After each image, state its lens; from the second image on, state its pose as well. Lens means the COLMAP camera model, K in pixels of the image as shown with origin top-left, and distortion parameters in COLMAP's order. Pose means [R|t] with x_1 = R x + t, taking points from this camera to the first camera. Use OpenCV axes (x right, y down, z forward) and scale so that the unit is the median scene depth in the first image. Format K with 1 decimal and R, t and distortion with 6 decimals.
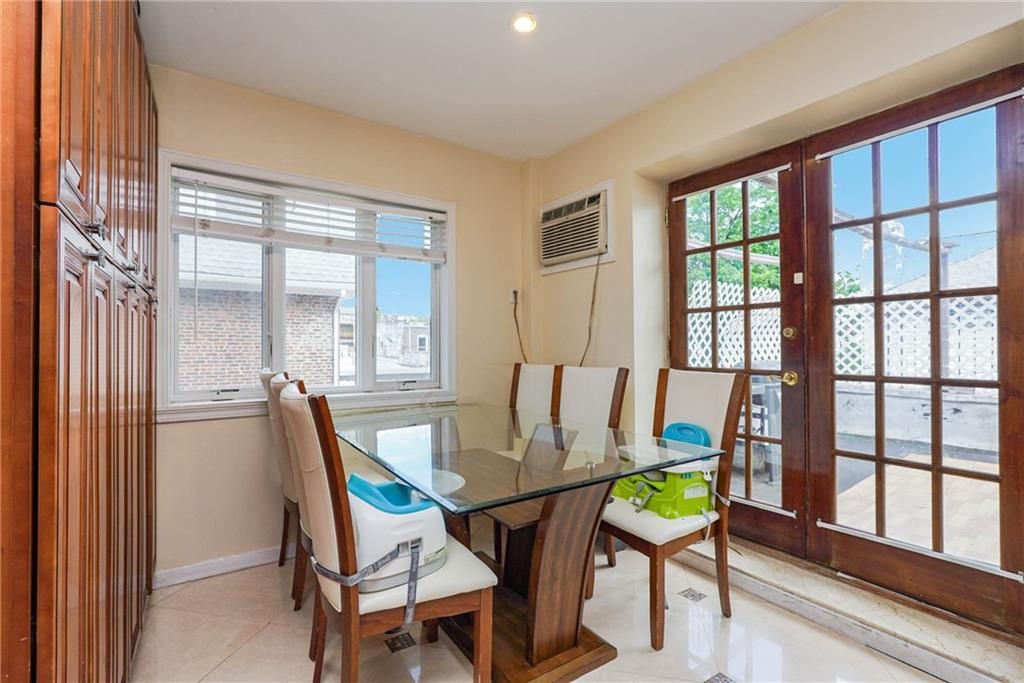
lens RADIAL K [[469.9, 0, 512.5], [0, 469.9, 343.1], [0, 0, 1]] dist [-0.002390, 0.001141]
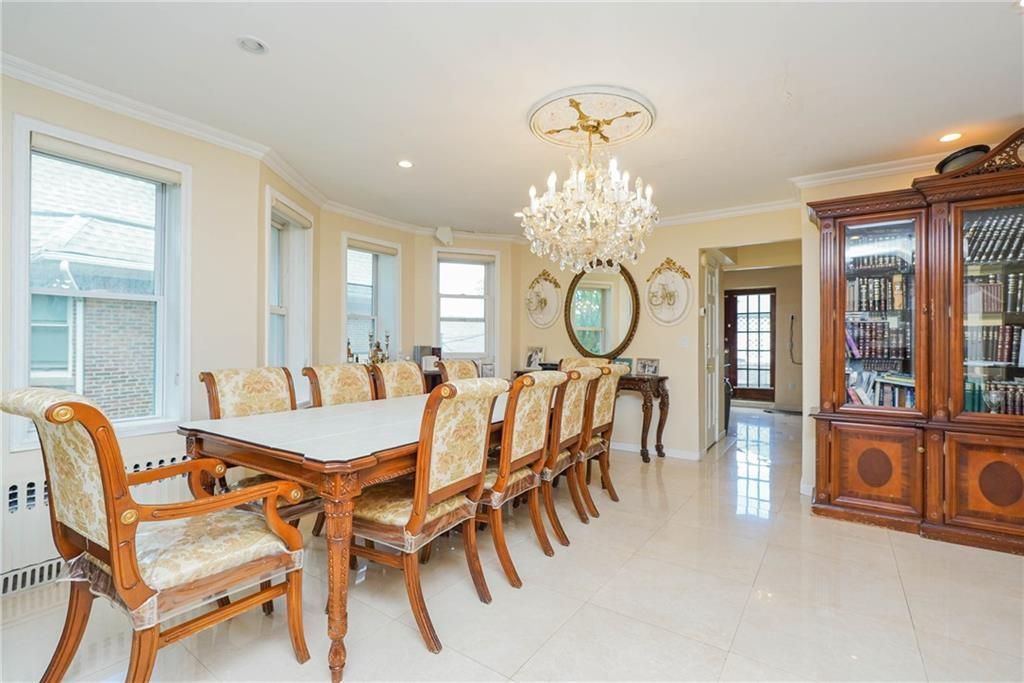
lens RADIAL K [[469.9, 0, 515.2], [0, 469.9, 338.4], [0, 0, 1]] dist [-0.002390, 0.001141]
pose [[0.931086, 0.006817, 0.364737, -2.734589], [-0.009555, 0.999938, 0.005702, -0.037957], [-0.364676, -0.008794, 0.931093, -2.201902]]
